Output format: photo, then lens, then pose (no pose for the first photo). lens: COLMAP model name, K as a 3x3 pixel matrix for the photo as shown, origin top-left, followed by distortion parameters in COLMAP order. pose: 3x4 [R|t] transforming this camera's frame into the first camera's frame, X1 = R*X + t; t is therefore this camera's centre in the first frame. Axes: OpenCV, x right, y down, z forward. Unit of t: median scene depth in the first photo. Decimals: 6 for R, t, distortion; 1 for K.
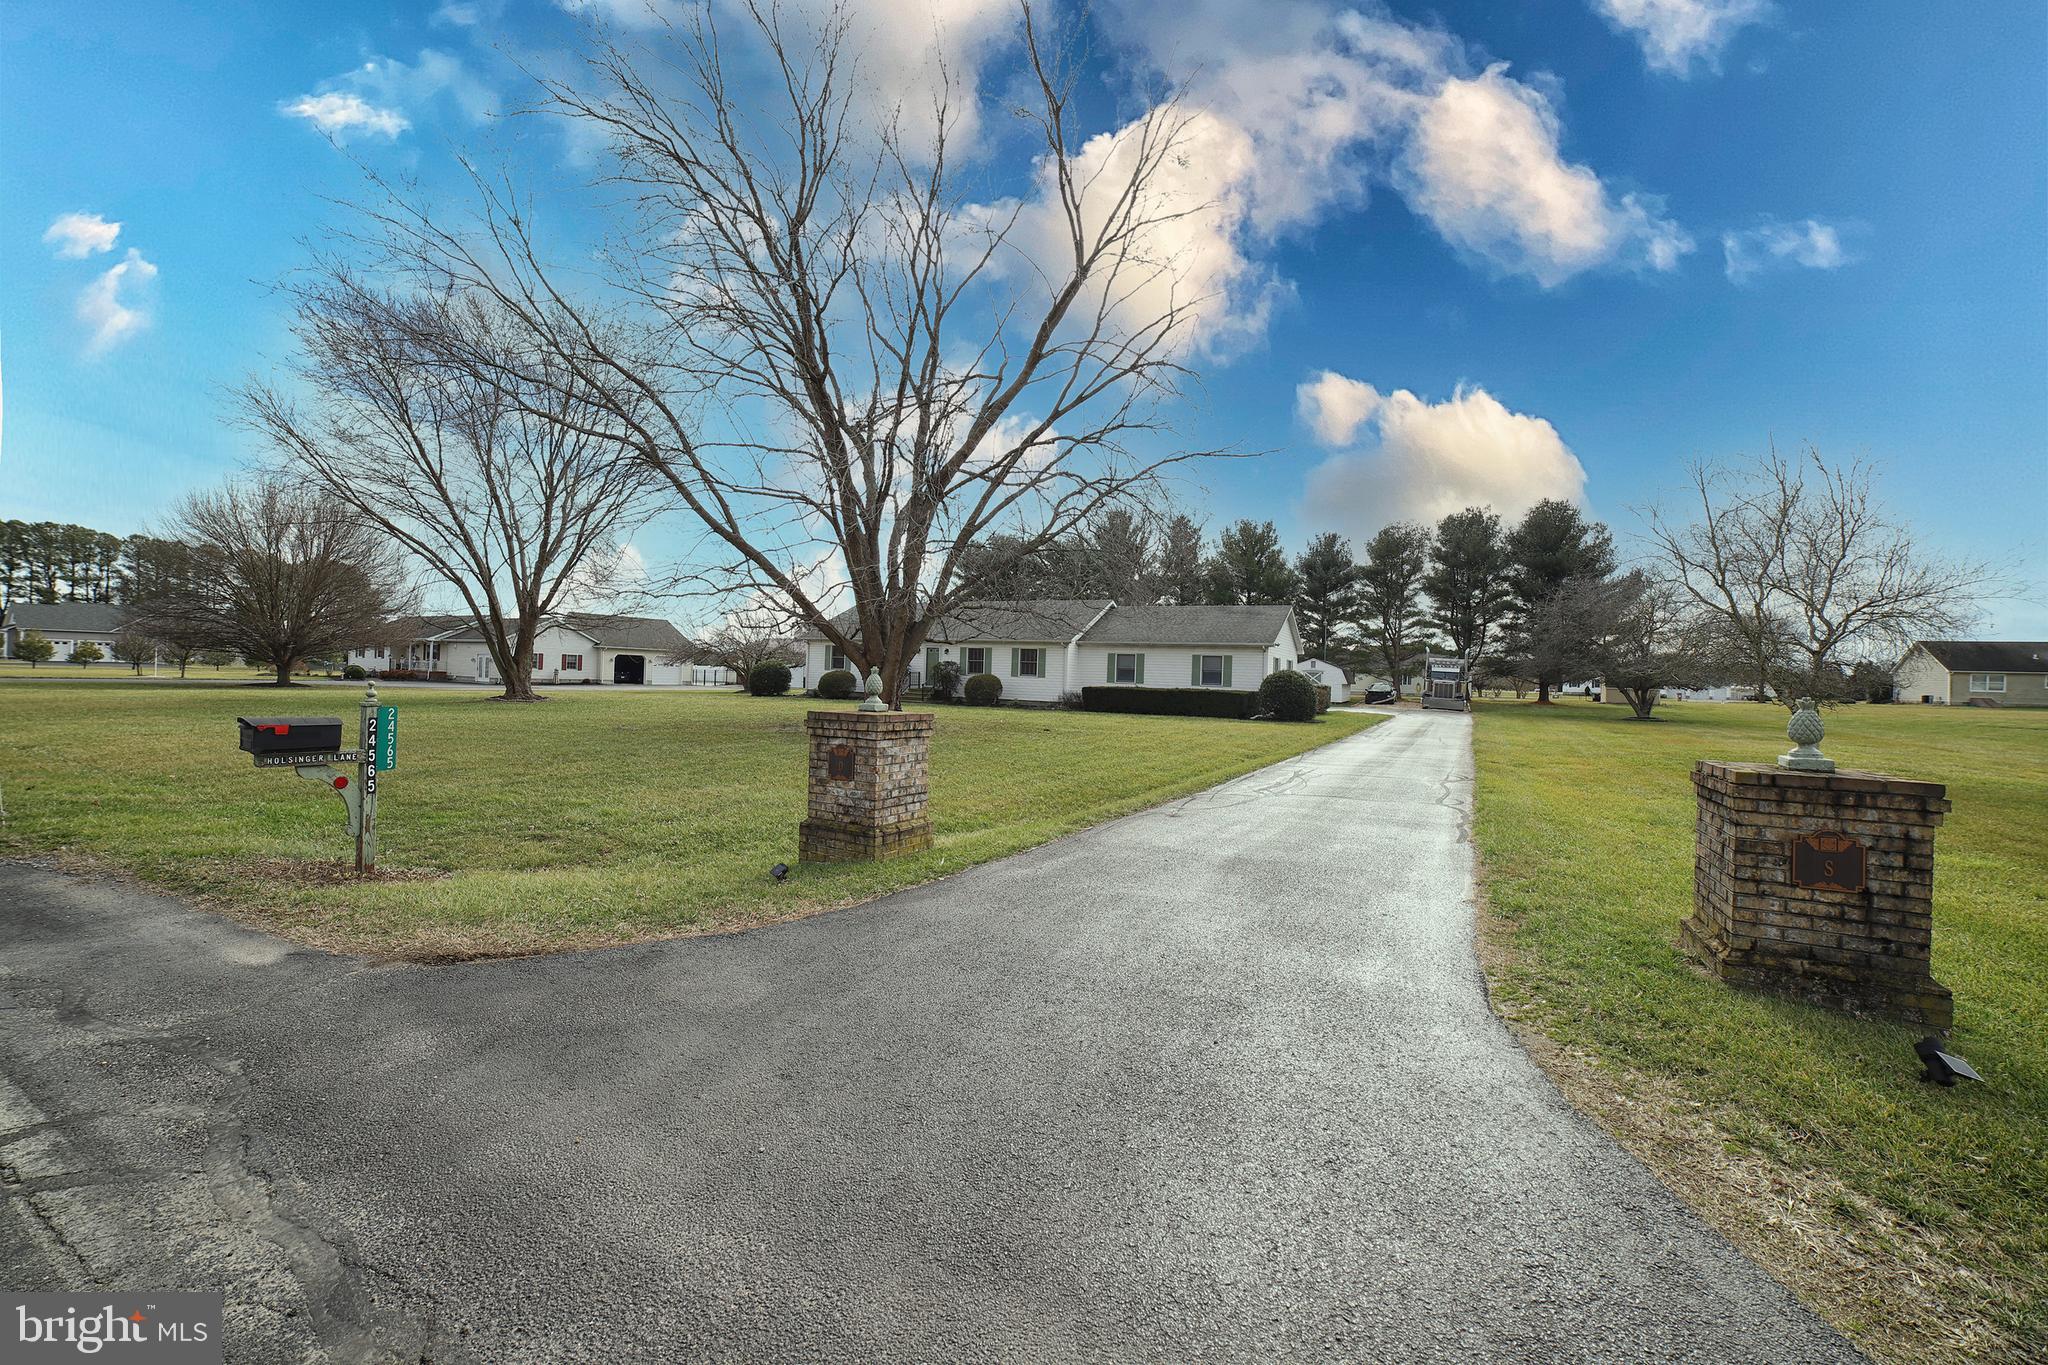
lens RADIAL K [[822.3, 0, 1014.7], [0, 822.3, 669.0], [0, 0, 1]] dist [-0.108320, 0.036946]
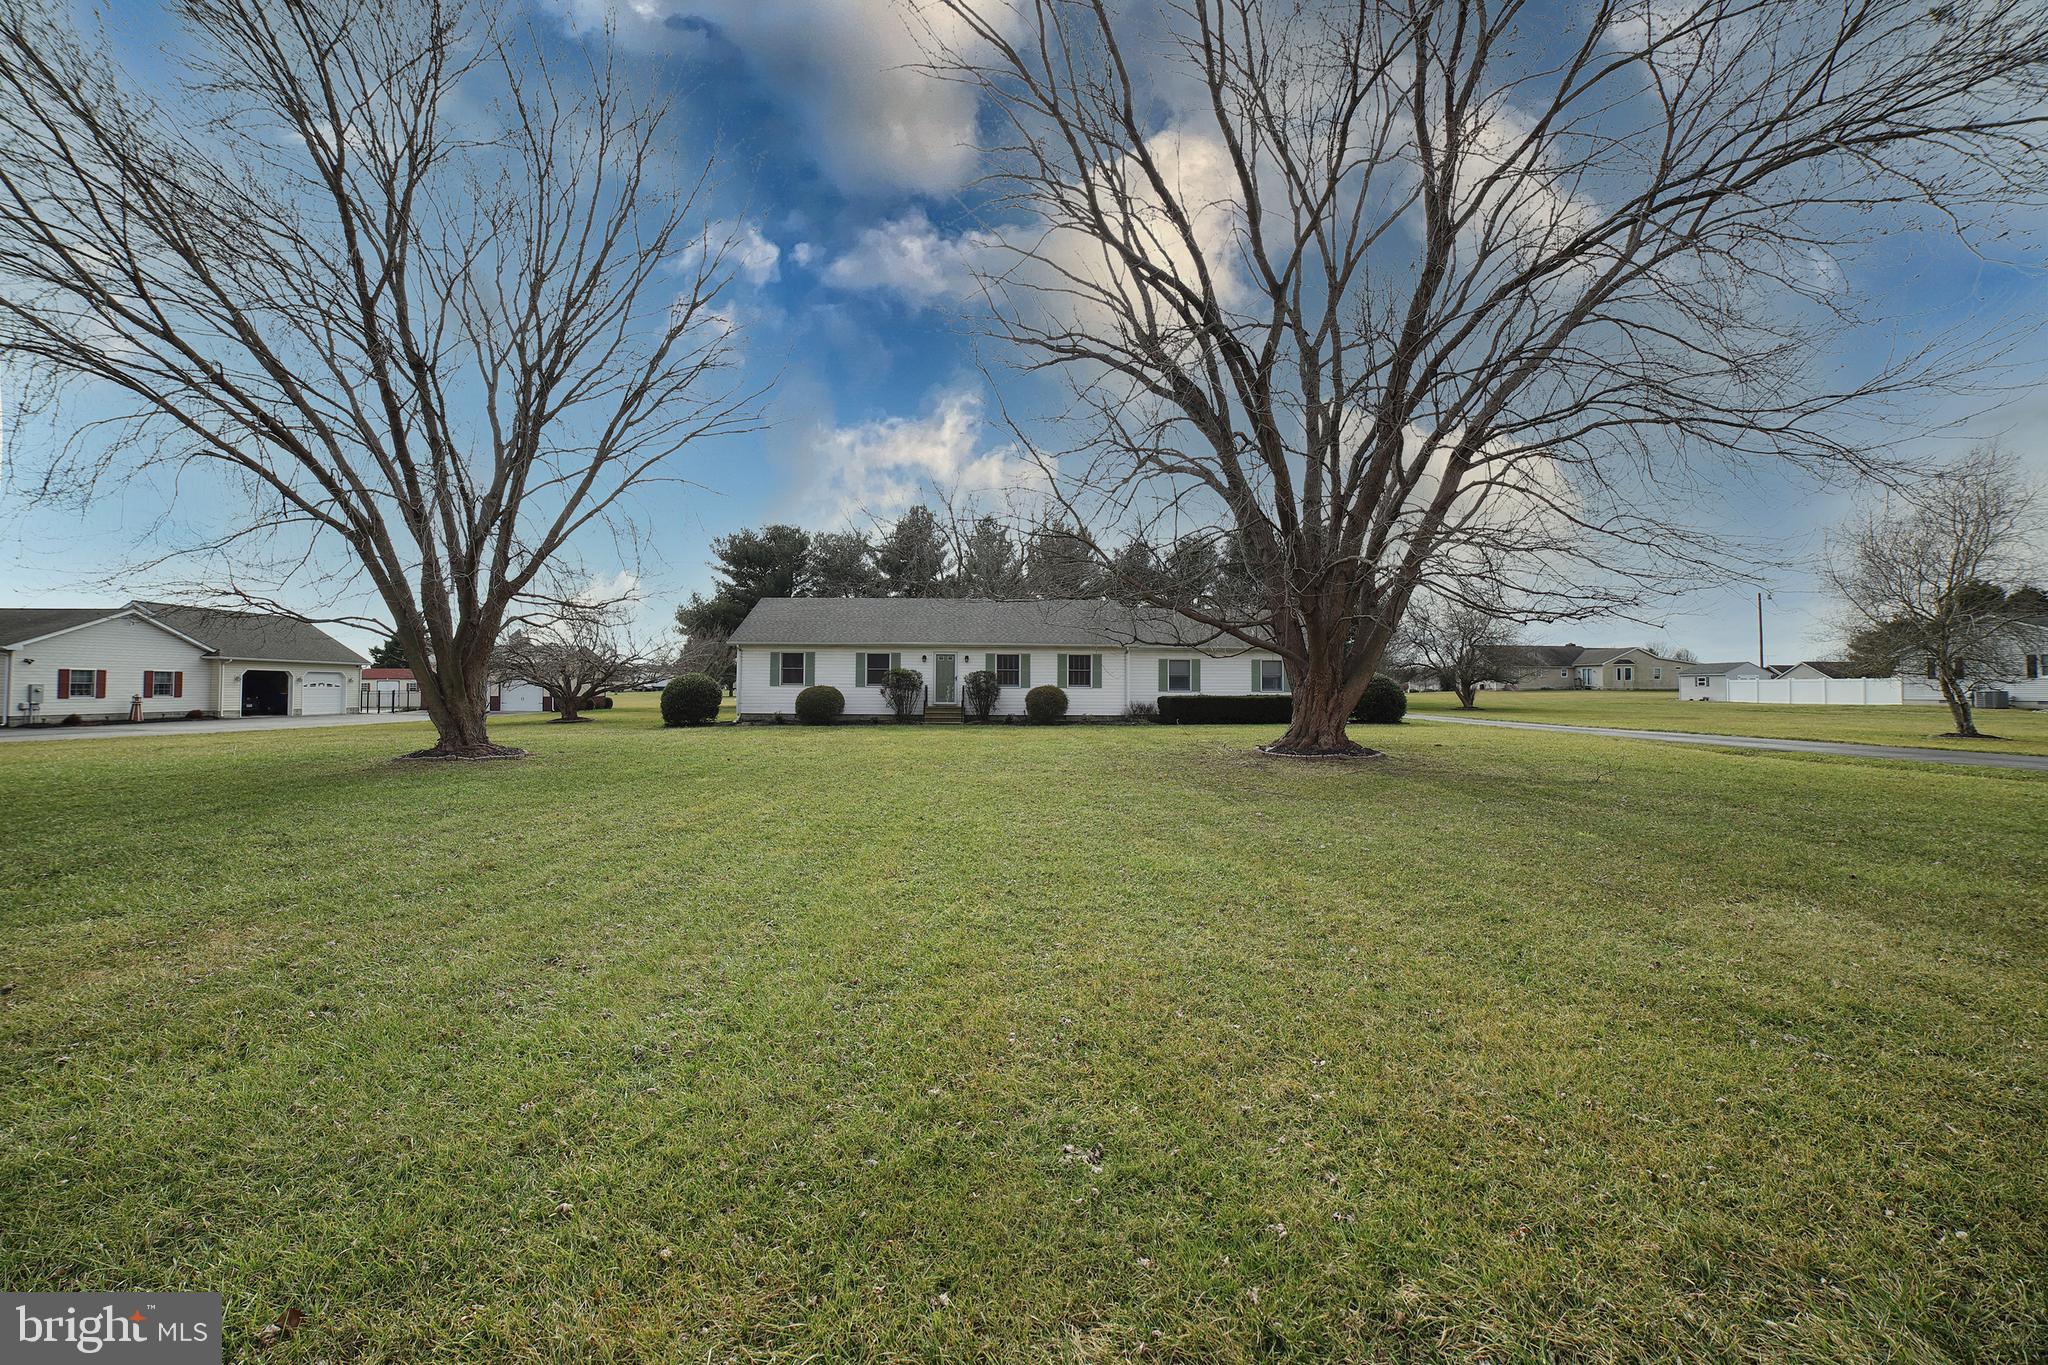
lens RADIAL K [[822.3, 0, 1014.7], [0, 822.3, 669.0], [0, 0, 1]] dist [-0.108320, 0.036946]
pose [[0.866498, -0.015085, 0.498953, -0.468976], [0.019790, 0.999796, -0.004141, -0.007614], [-0.498788, 0.013462, 0.866619, 0.300700]]
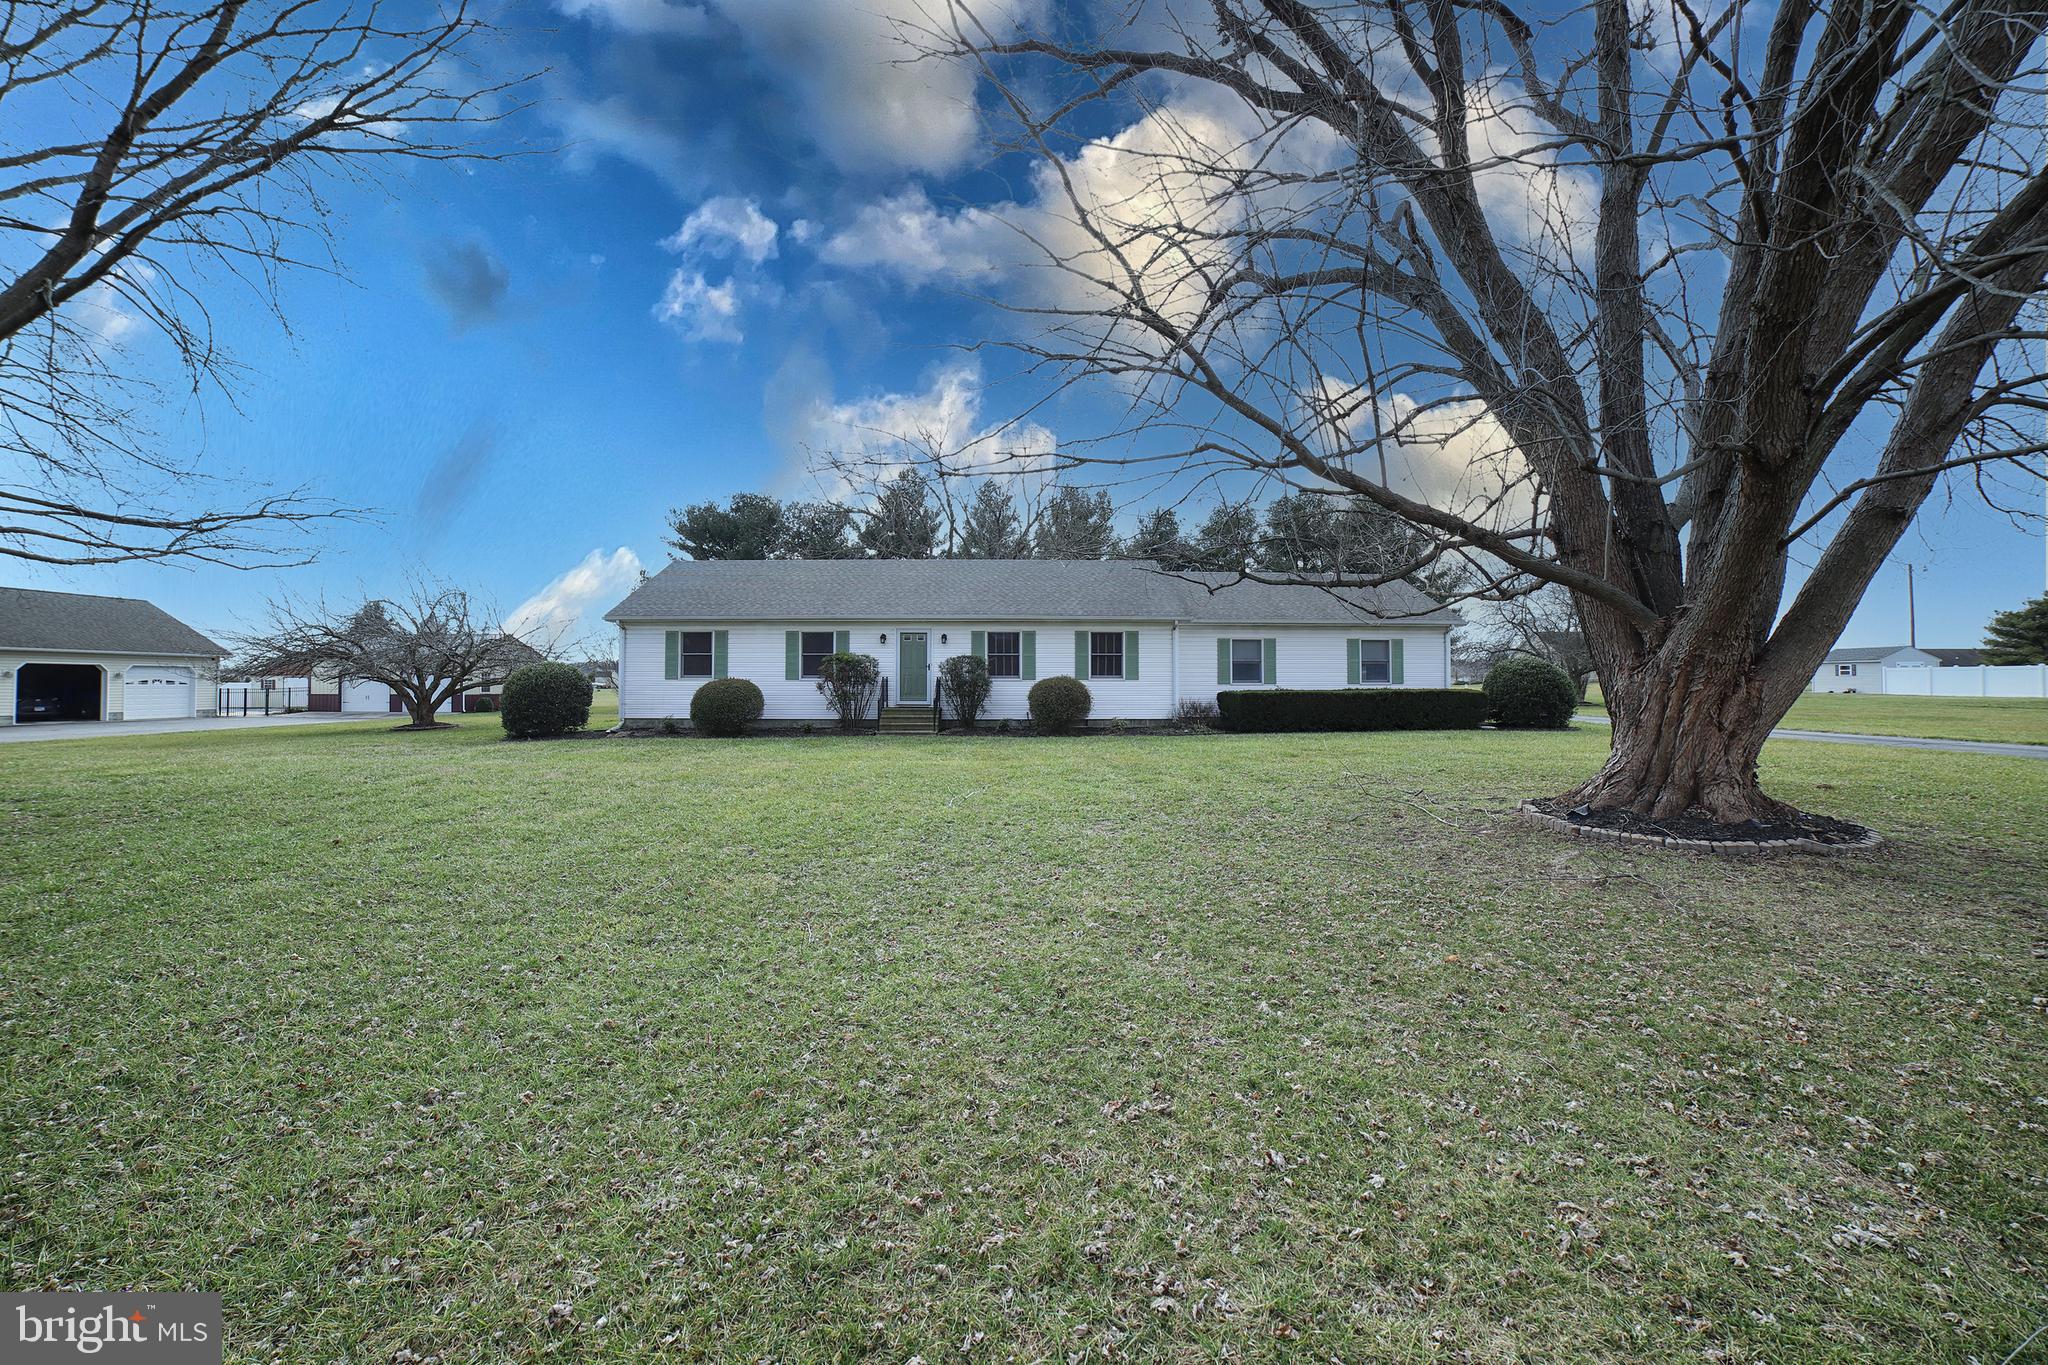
lens RADIAL K [[822.3, 0, 1014.7], [0, 822.3, 669.0], [0, 0, 1]] dist [-0.108320, 0.036946]
pose [[0.873840, -0.023293, 0.485655, -0.330548], [0.025290, 0.999677, 0.002441, -0.000988], [-0.485555, 0.010149, 0.874147, 0.521575]]
